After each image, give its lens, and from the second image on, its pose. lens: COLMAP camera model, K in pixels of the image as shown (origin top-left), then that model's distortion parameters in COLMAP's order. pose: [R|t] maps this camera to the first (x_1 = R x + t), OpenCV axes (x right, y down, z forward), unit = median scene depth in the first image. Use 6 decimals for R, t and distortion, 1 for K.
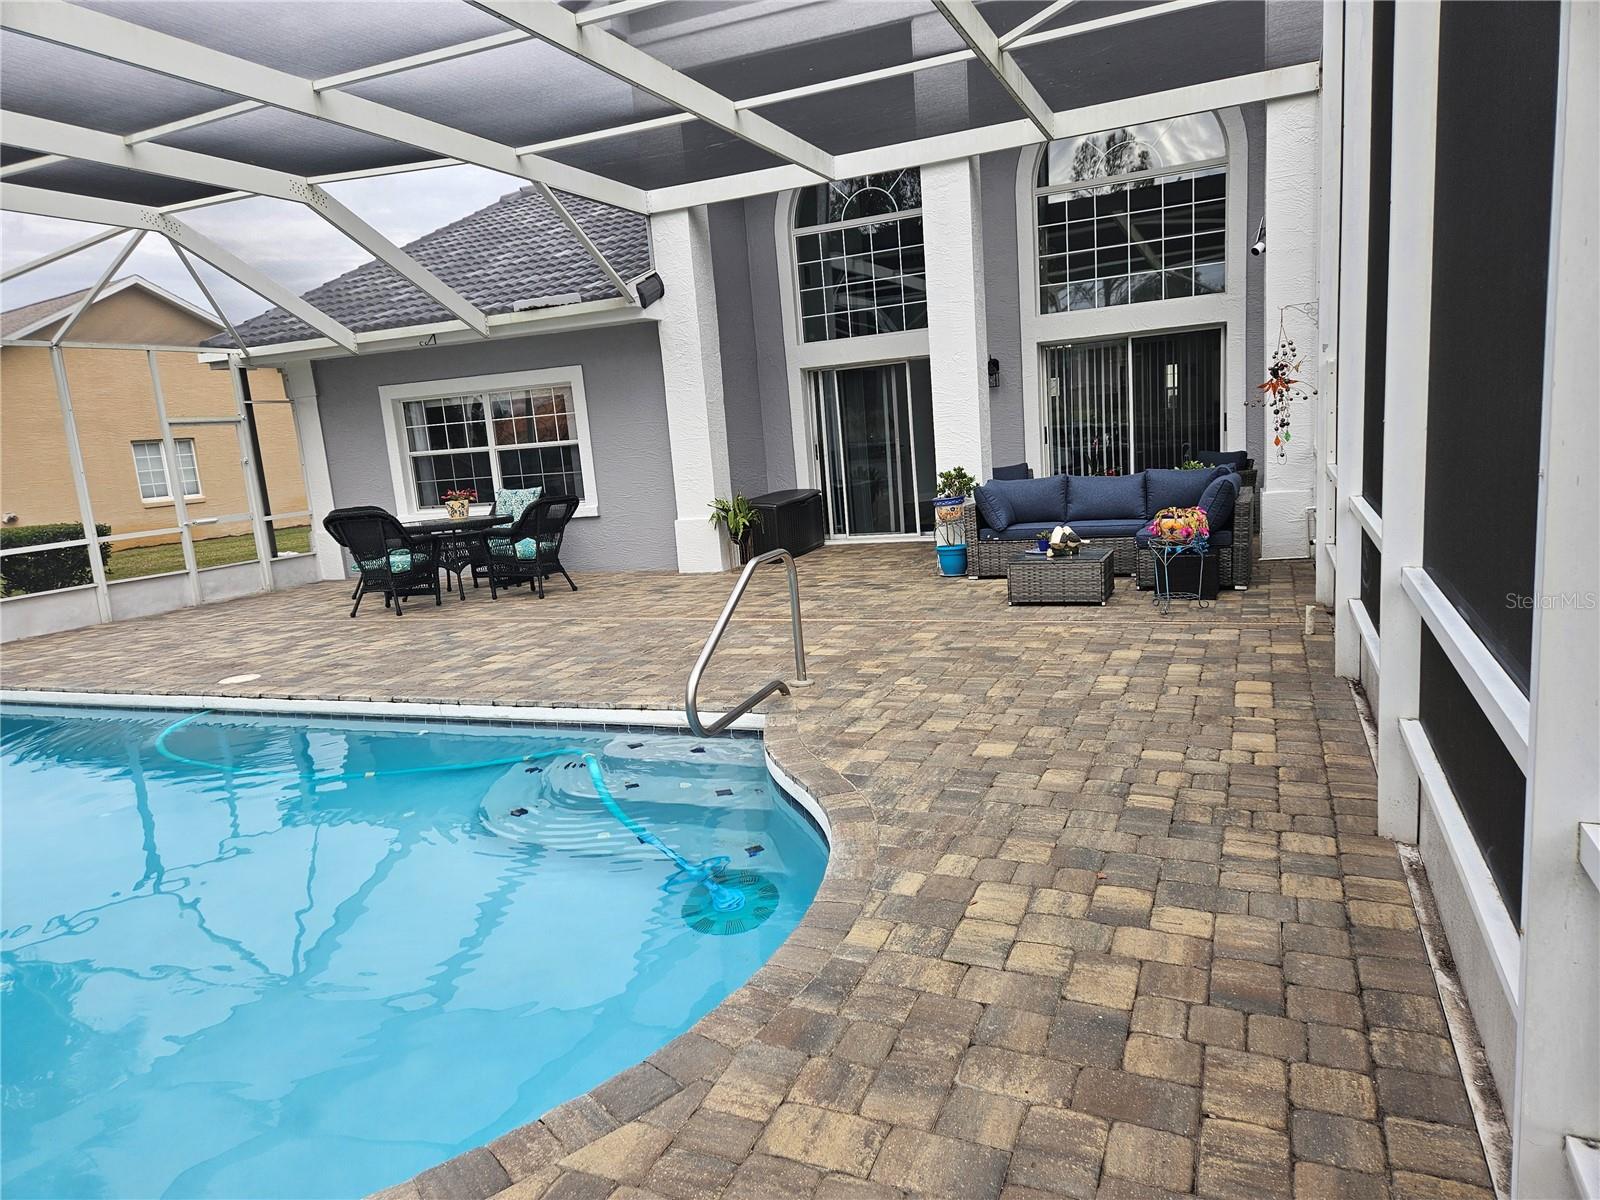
lens RADIAL K [[1065.9, 0, 799.4], [0, 1065.9, 597.3], [0, 0, 1]] dist [0.062876, -0.038034]
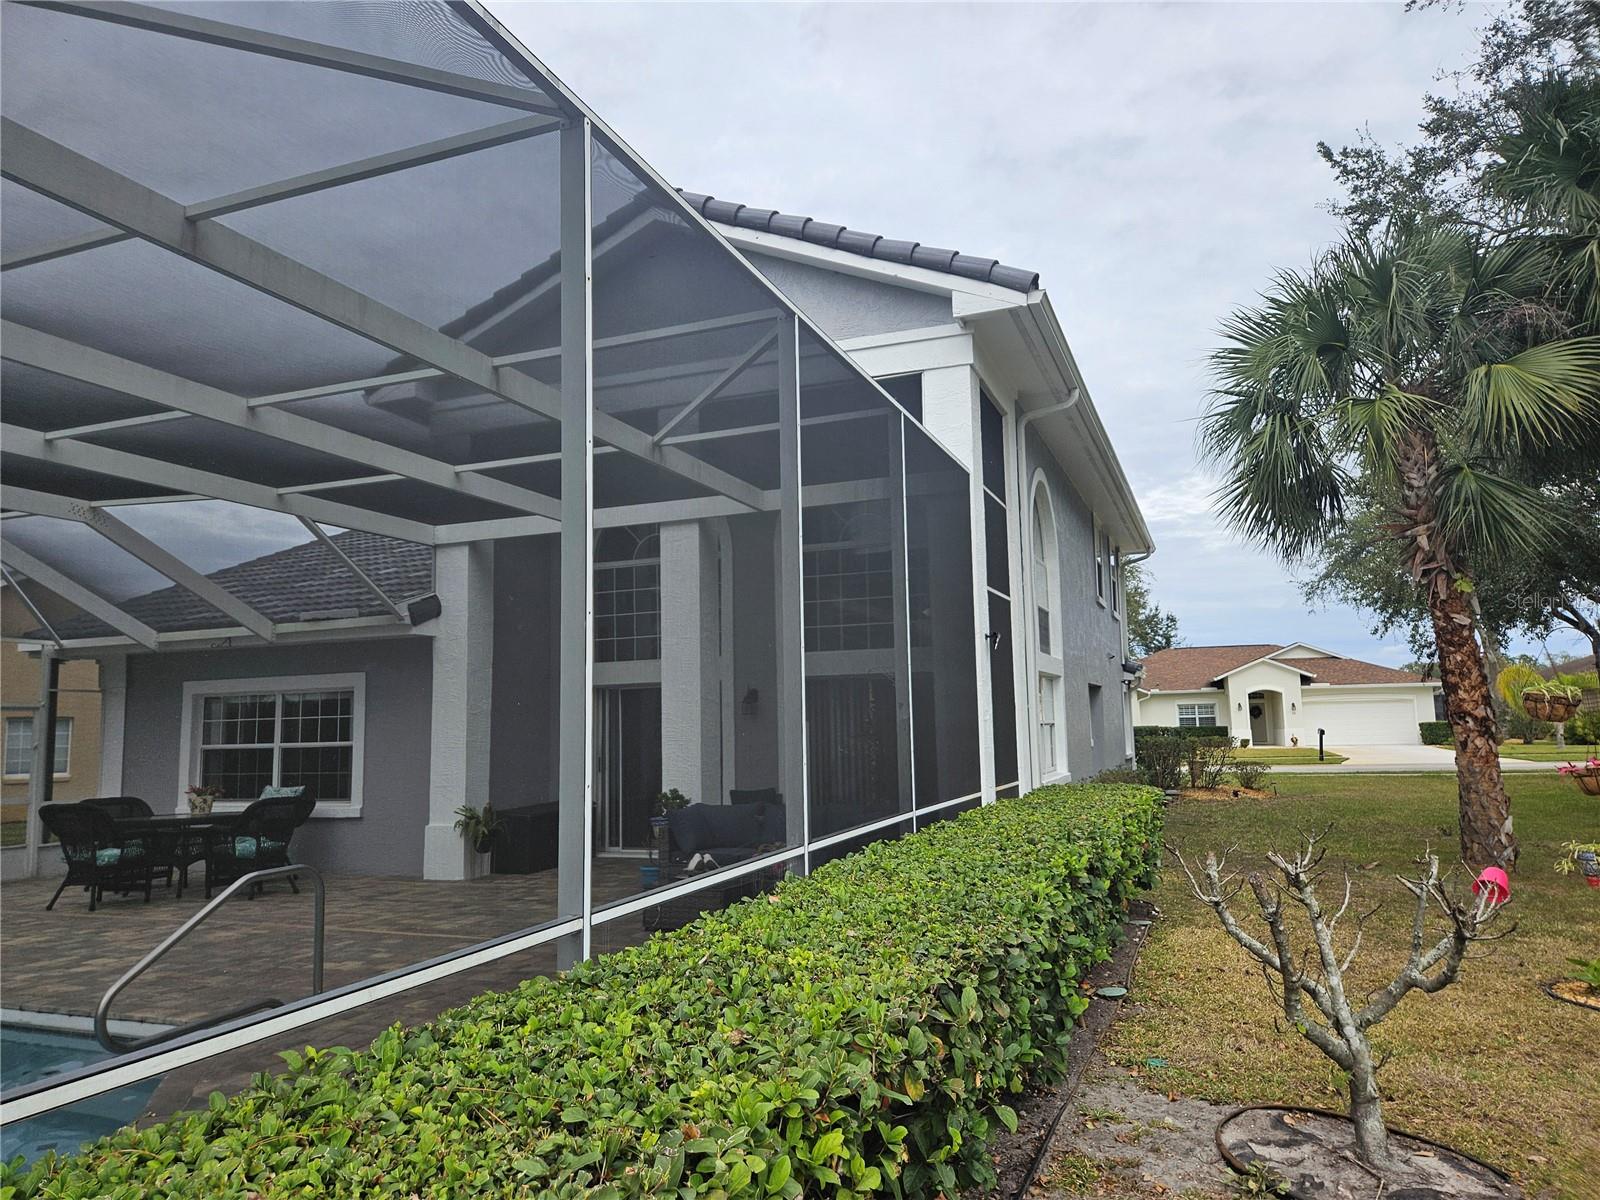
lens RADIAL K [[1065.9, 0, 796.1], [0, 1065.9, 611.6], [0, 0, 1]] dist [0.062876, -0.038034]
pose [[0.998065, 0.060238, 0.015448, 0.212821], [-0.053925, 0.962058, -0.267463, -0.012962], [-0.030973, 0.266112, 0.963444, -0.060884]]
